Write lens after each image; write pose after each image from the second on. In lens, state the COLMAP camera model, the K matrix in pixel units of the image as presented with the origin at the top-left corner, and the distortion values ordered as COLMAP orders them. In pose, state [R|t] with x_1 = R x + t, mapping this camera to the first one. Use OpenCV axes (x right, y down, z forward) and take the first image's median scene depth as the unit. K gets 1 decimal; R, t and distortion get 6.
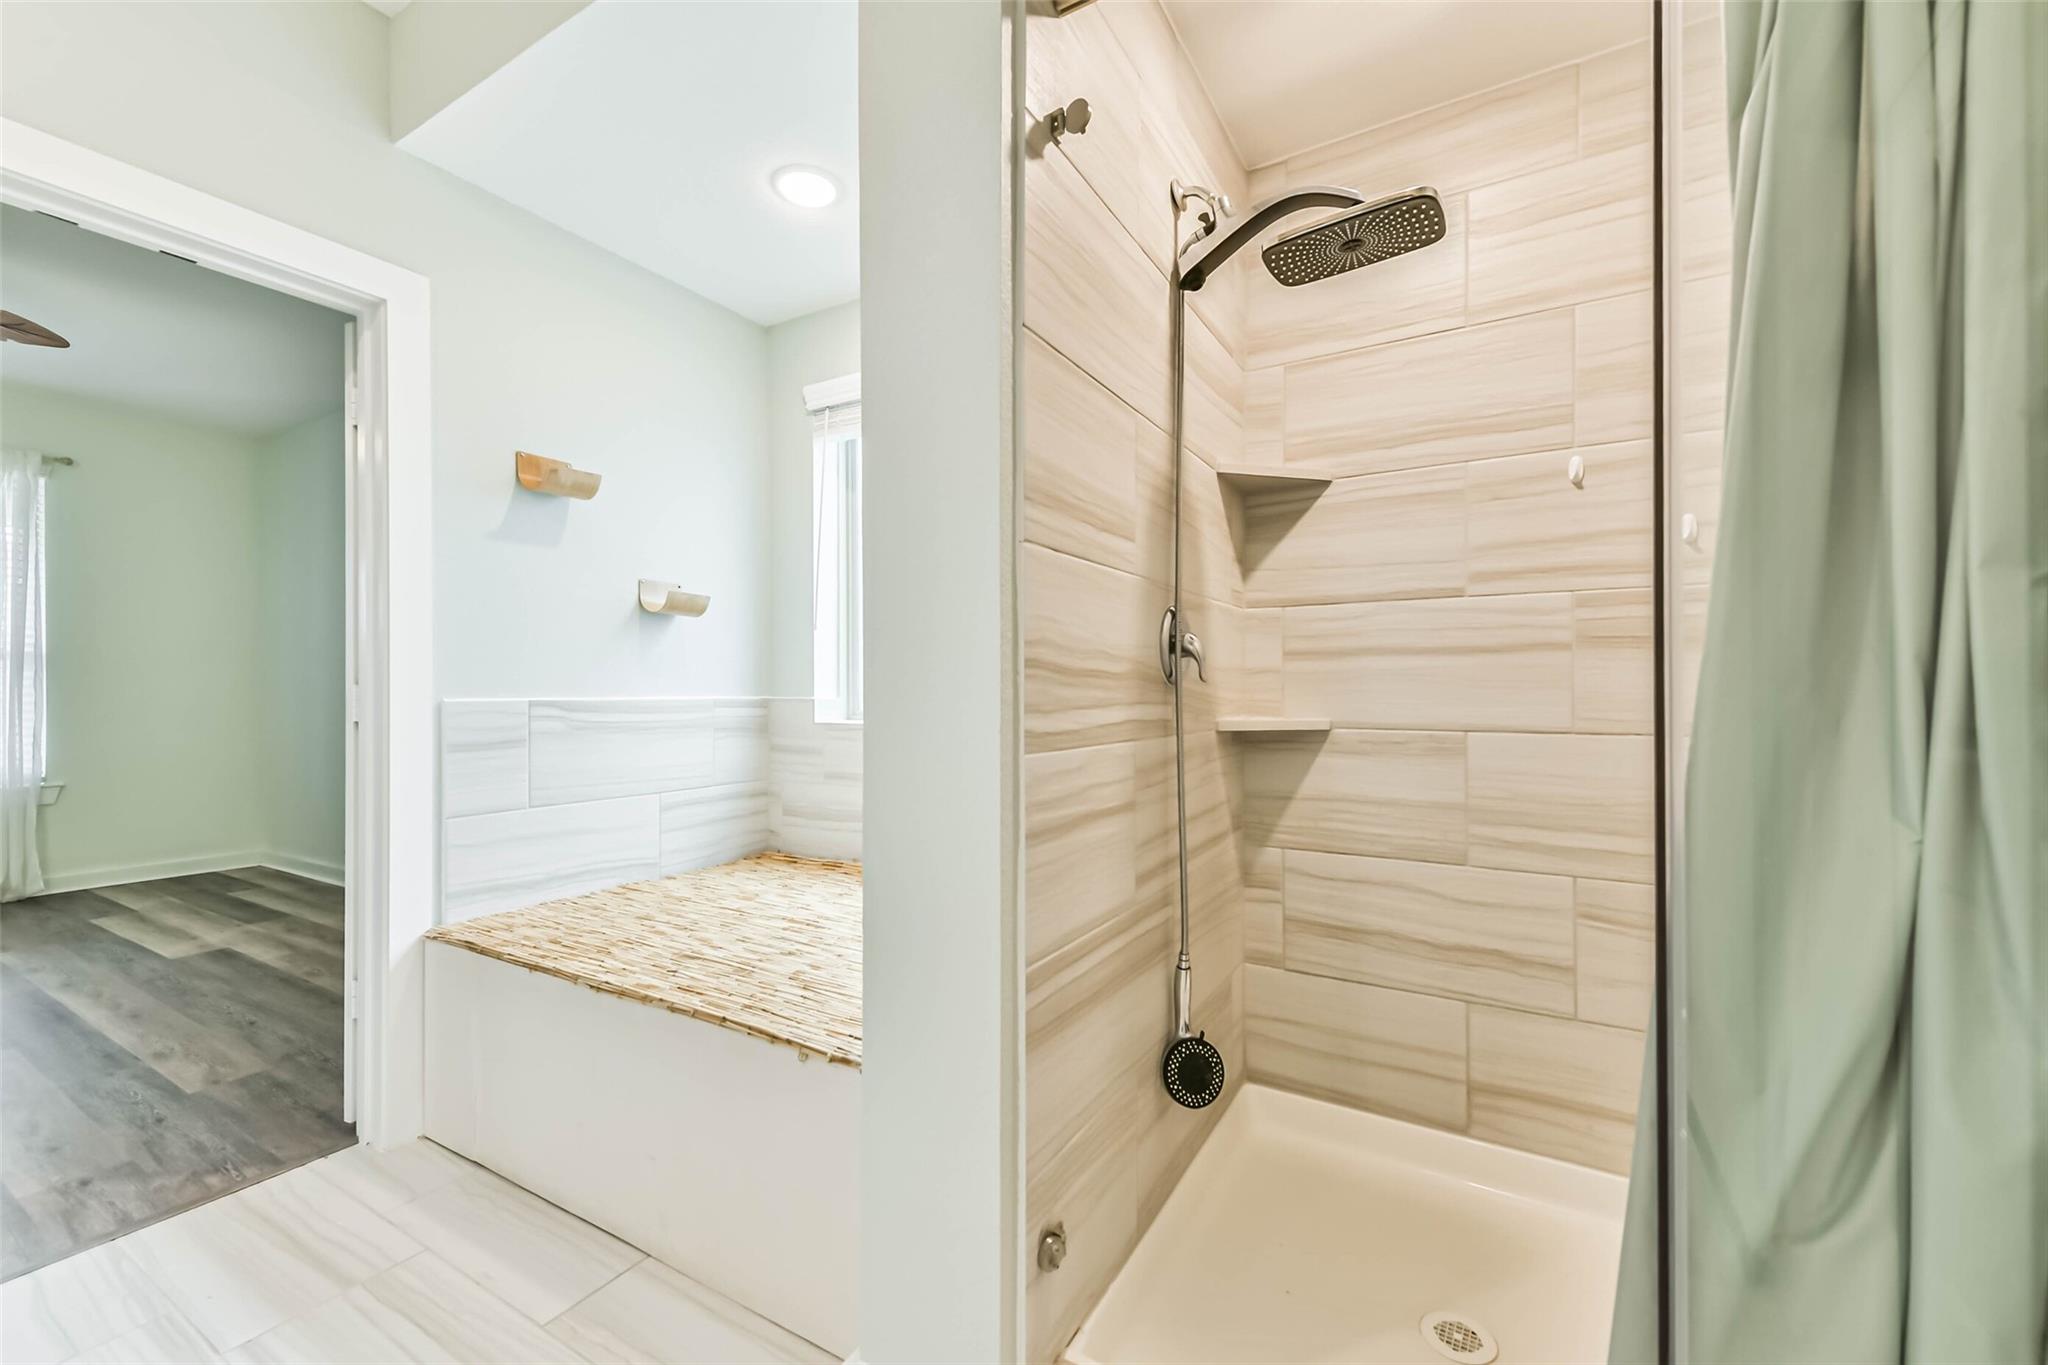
lens RADIAL K [[803.0, 0, 989.3], [0, 803.0, 686.7], [0, 0, 1]] dist [0.023398, -0.005822]
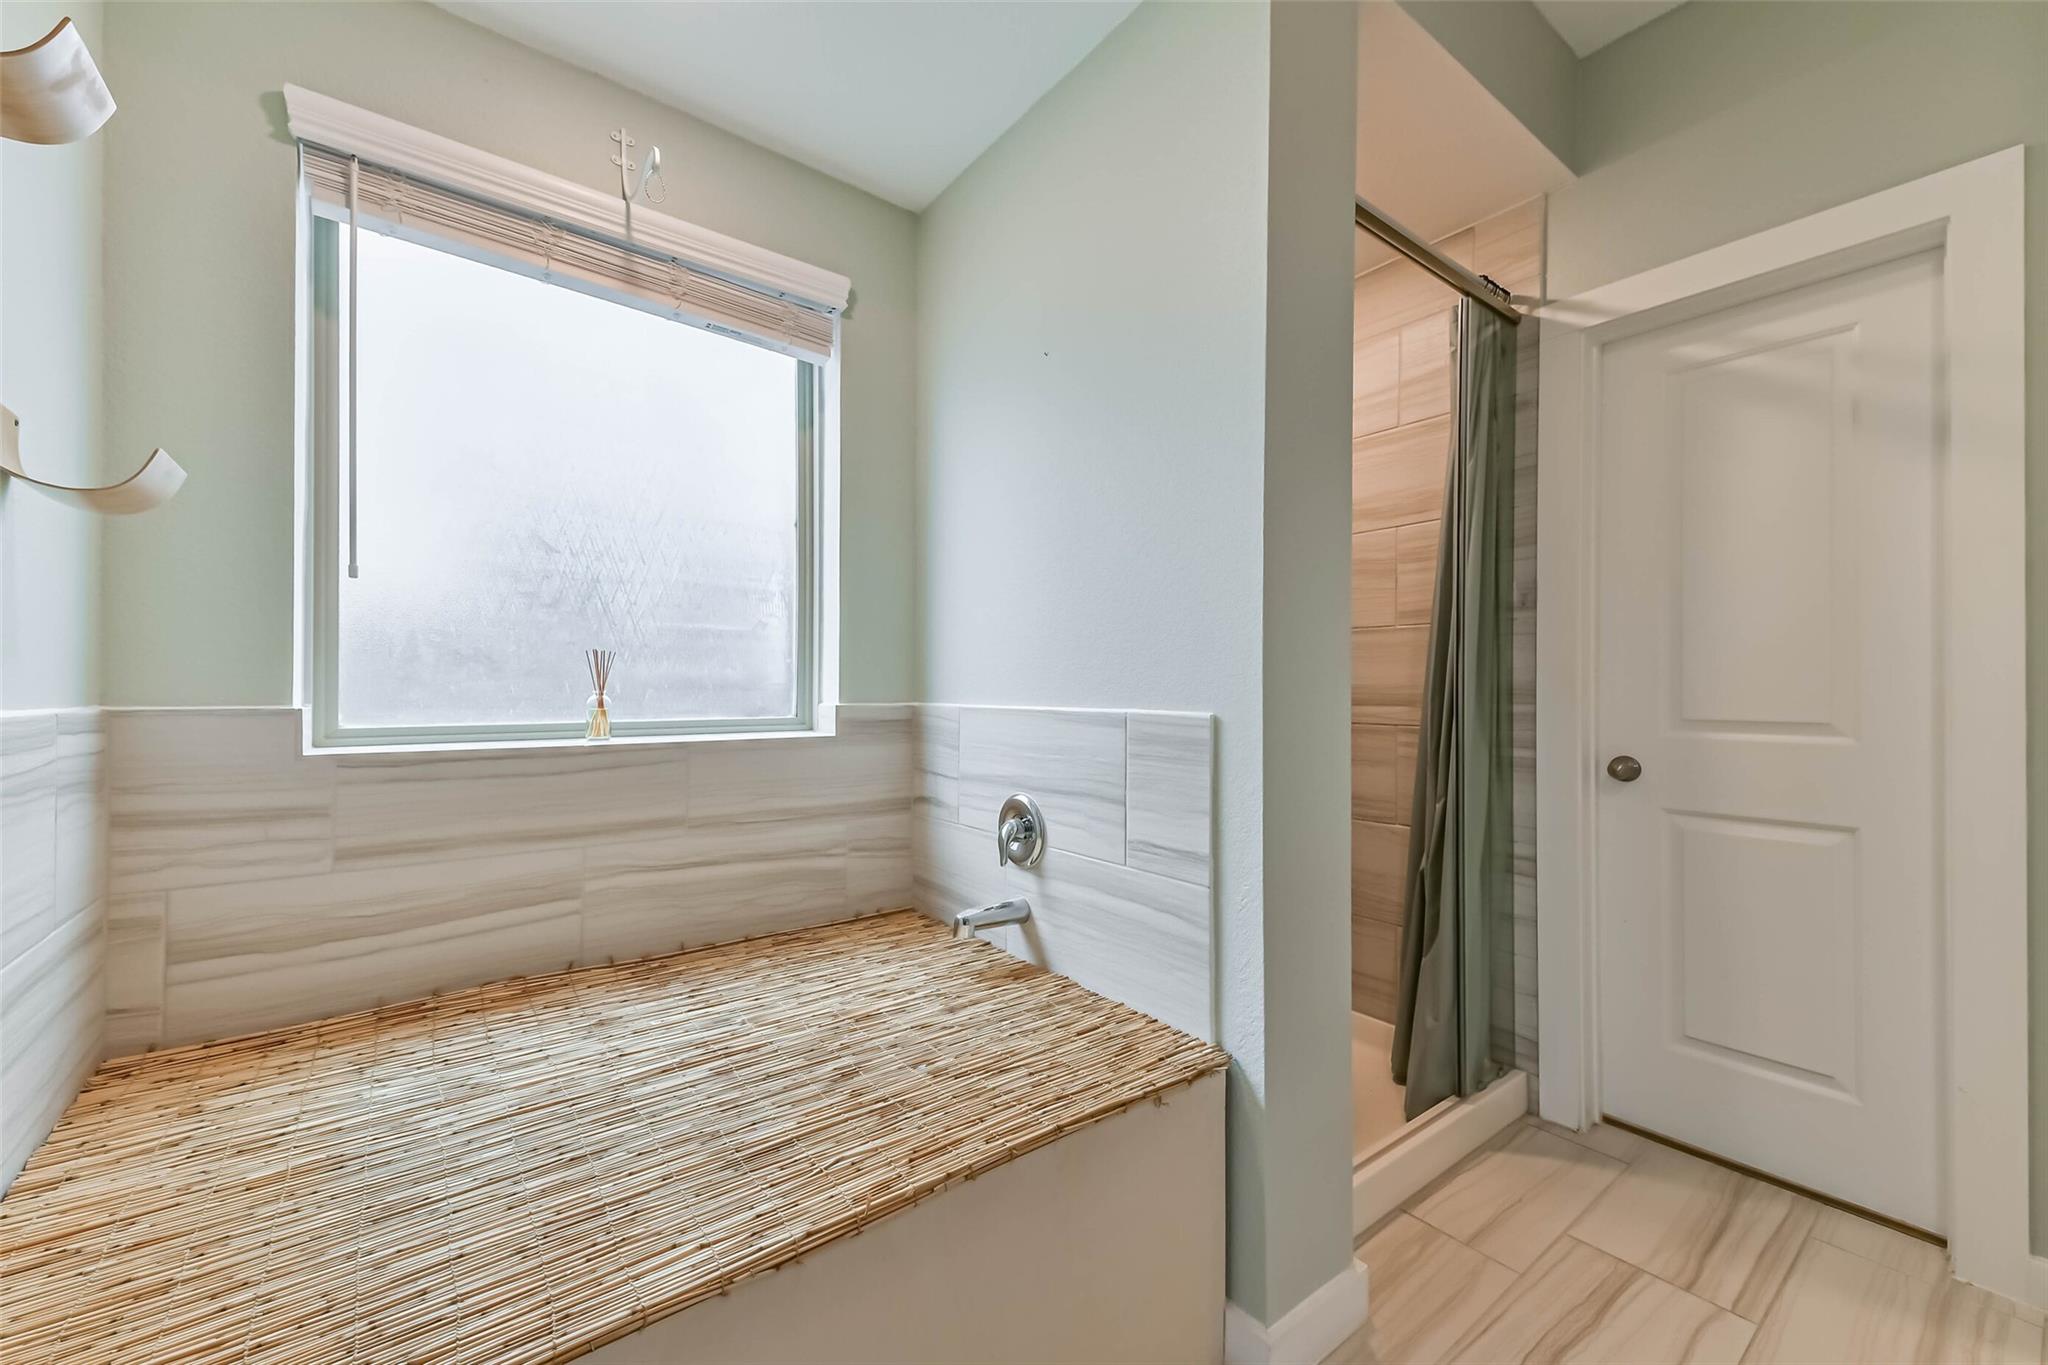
lens RADIAL K [[803.0, 0, 1028.9], [0, 803.0, 692.4], [0, 0, 1]] dist [0.023398, -0.005822]
pose [[0.355440, 0.007767, 0.934667, -0.845842], [-0.003238, 0.999970, -0.007079, 0.010980], [-0.934694, -0.000511, 0.355454, 0.619987]]
